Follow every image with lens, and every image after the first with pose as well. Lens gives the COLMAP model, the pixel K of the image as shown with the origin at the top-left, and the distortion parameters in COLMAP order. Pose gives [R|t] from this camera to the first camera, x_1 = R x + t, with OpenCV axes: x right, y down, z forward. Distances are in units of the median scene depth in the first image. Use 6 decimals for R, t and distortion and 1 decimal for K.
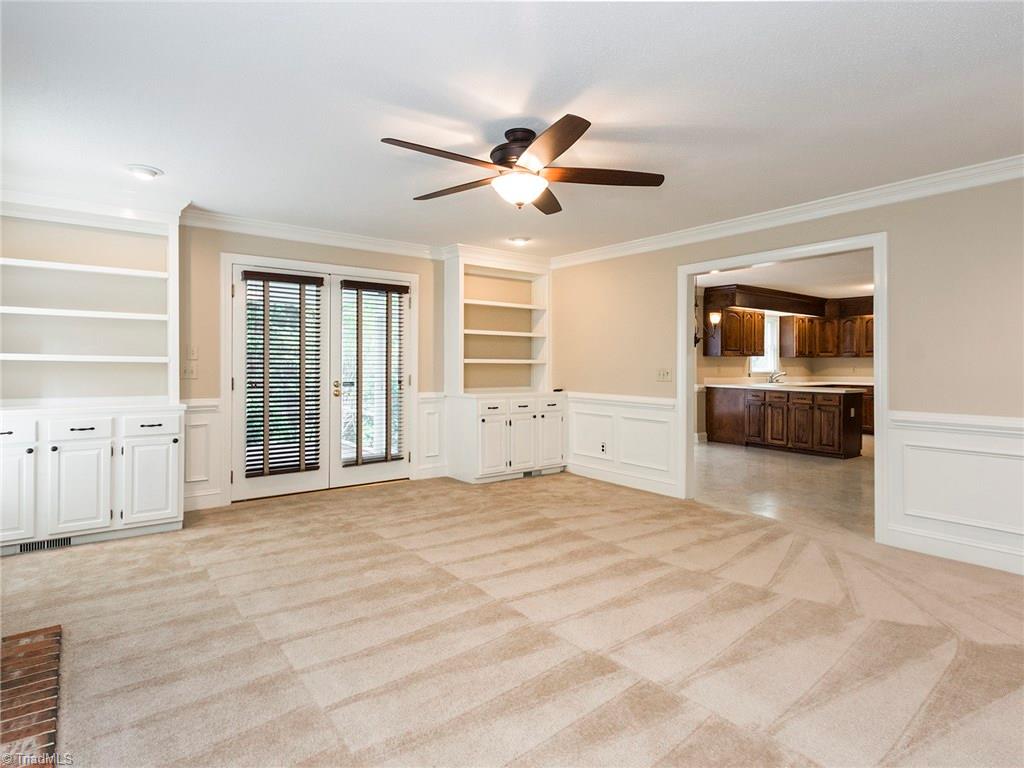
lens RADIAL K [[590.5, 0, 507.9], [0, 590.5, 374.2], [0, 0, 1]] dist [0.005862, 0.002818]
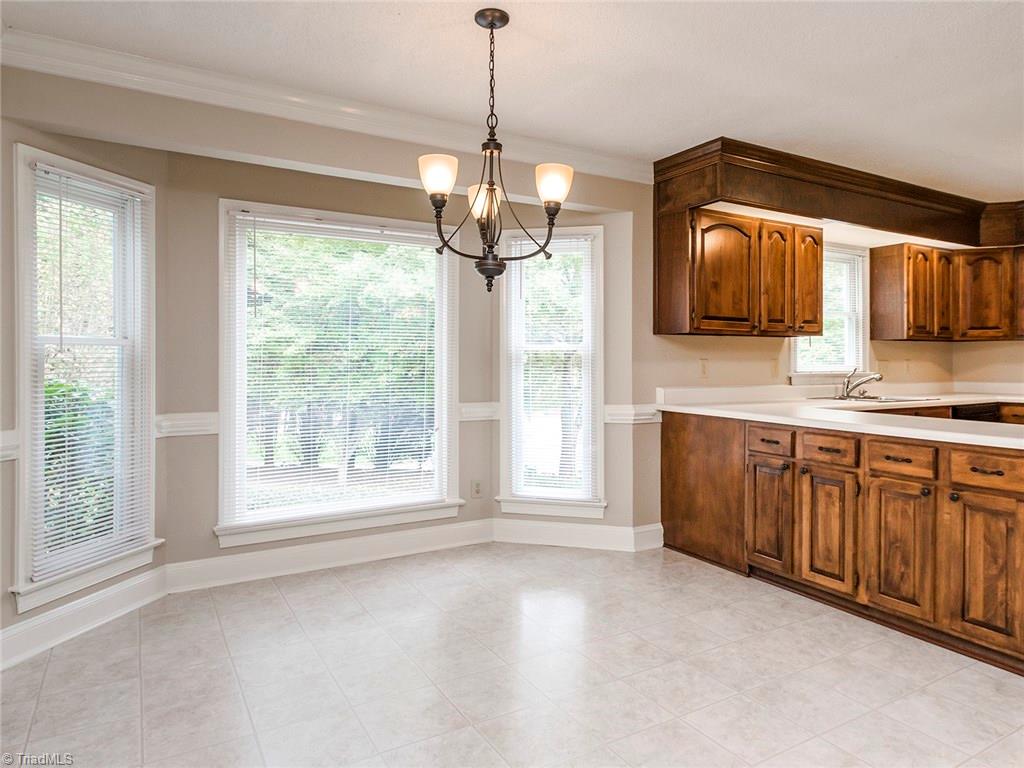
lens RADIAL K [[639.0, 0, 516.6], [0, 639.0, 374.9], [0, 0, 1]] dist [-0.004236, 0.000317]
pose [[0.990414, 0.000386, -0.138133, 0.301375], [0.000019, 0.999996, 0.002938, -0.004508], [0.138133, -0.002912, 0.990409, 0.559858]]
